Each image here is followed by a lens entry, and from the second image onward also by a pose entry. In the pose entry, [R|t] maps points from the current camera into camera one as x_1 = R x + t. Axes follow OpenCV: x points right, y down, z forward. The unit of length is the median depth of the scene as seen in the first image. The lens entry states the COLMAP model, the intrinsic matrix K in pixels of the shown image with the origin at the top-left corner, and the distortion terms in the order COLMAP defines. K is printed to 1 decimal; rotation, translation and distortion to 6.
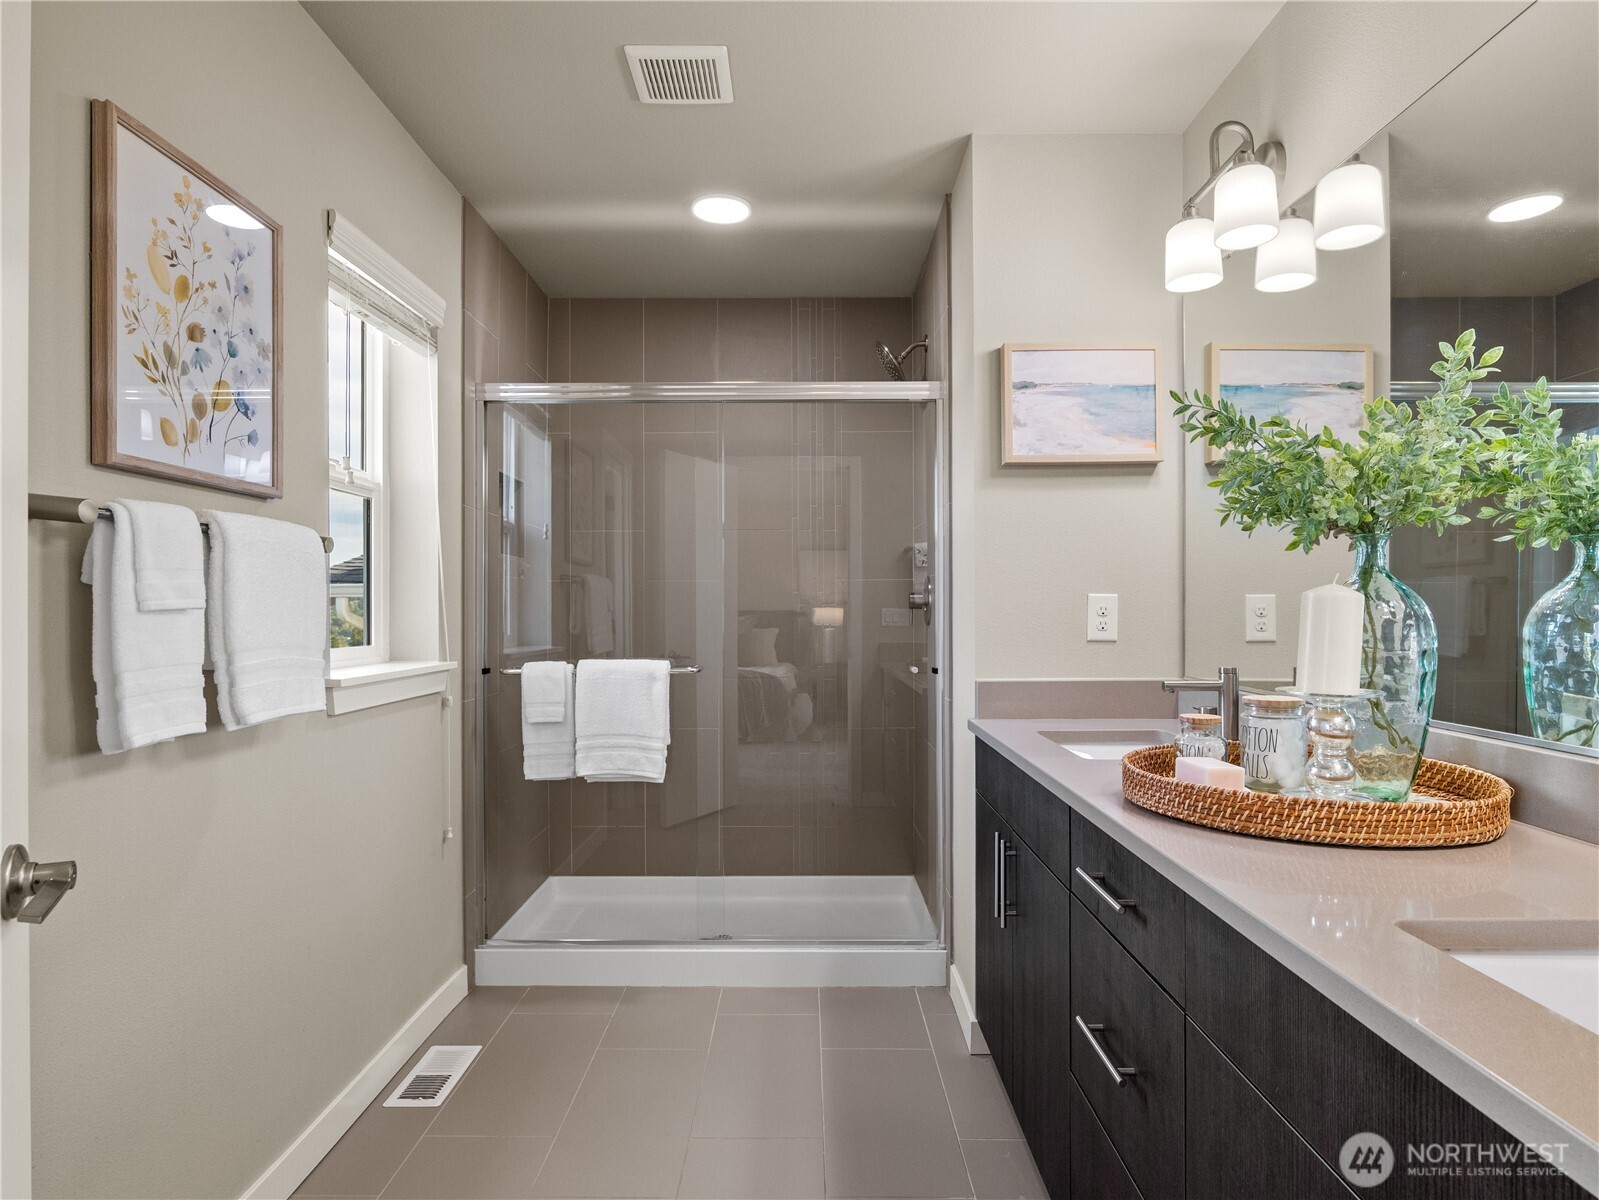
lens RADIAL K [[899.2, 0, 801.0], [0, 899.2, 609.9], [0, 0, 1]] dist [-0.005523, 0.001000]
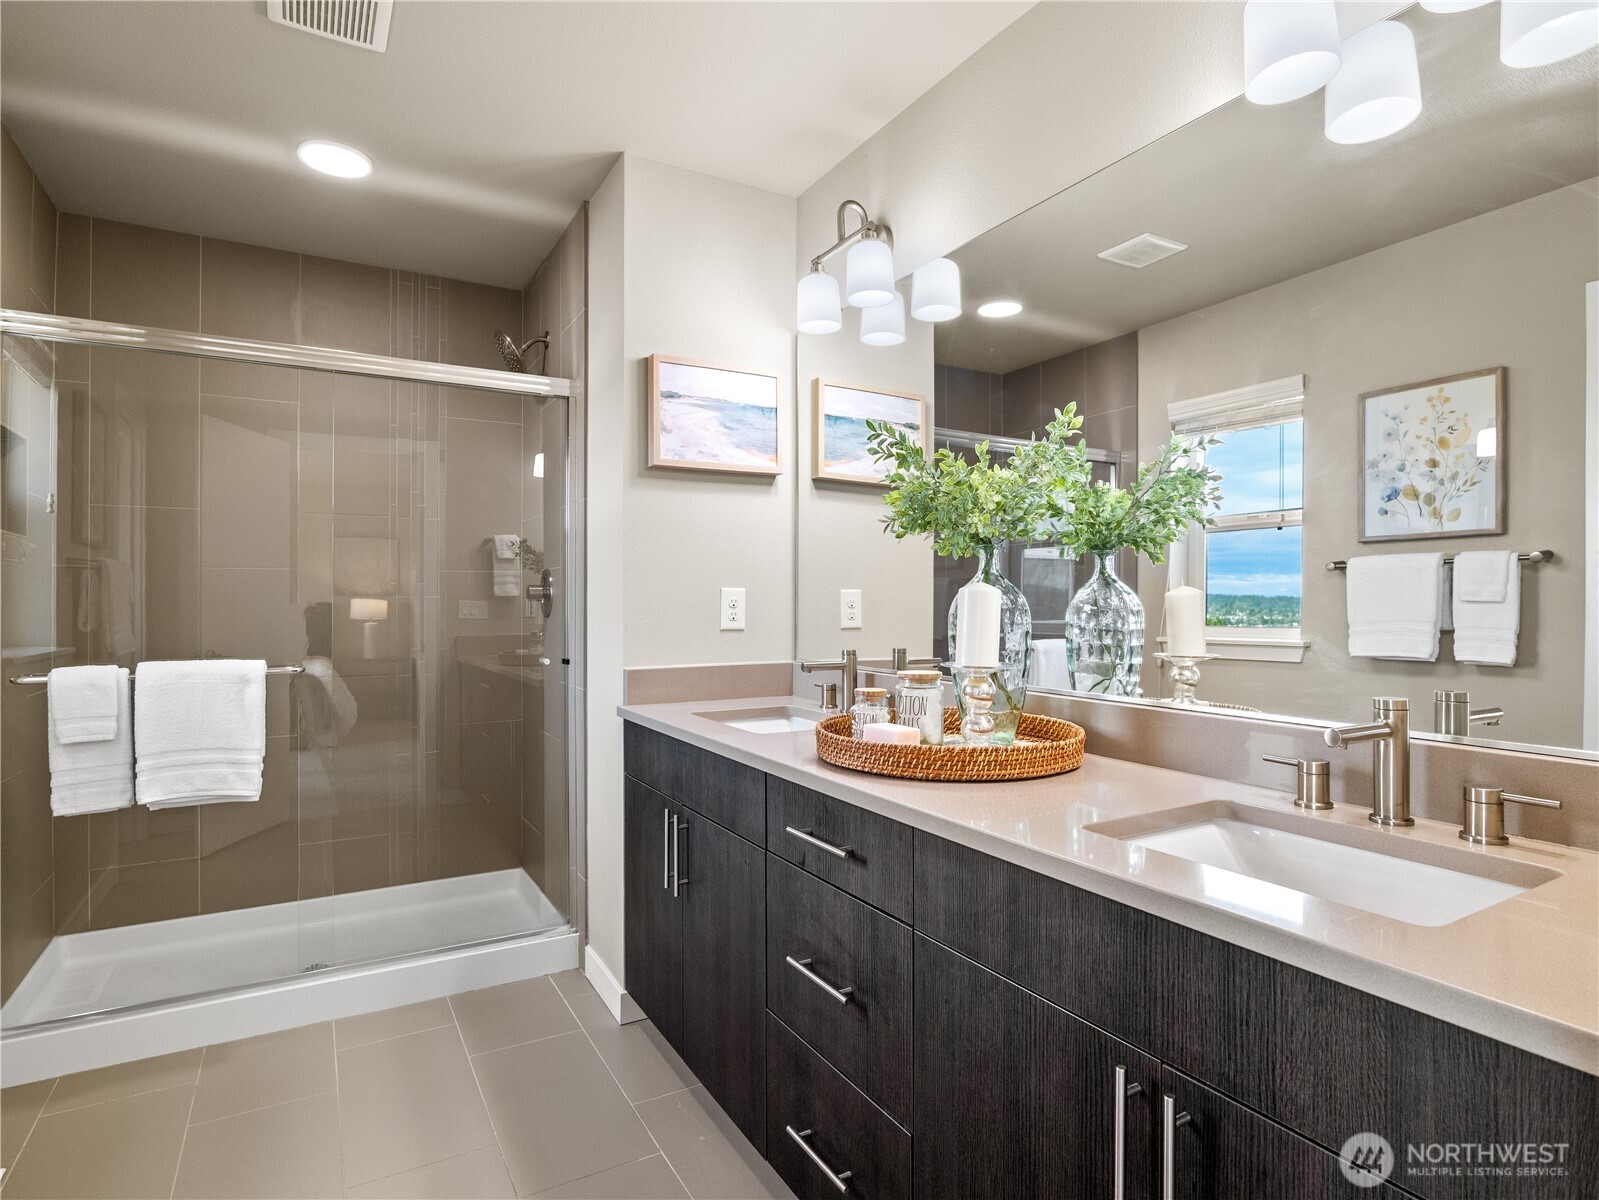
lens RADIAL K [[861.1, 0, 803.7], [0, 861.1, 598.7], [0, 0, 1]] dist [-0.024092, 0.012157]
pose [[0.863918, 0.003275, 0.503621, -0.131023], [-0.000957, 0.999988, -0.004860, 0.000700], [-0.503631, 0.003717, 0.863911, 0.024588]]
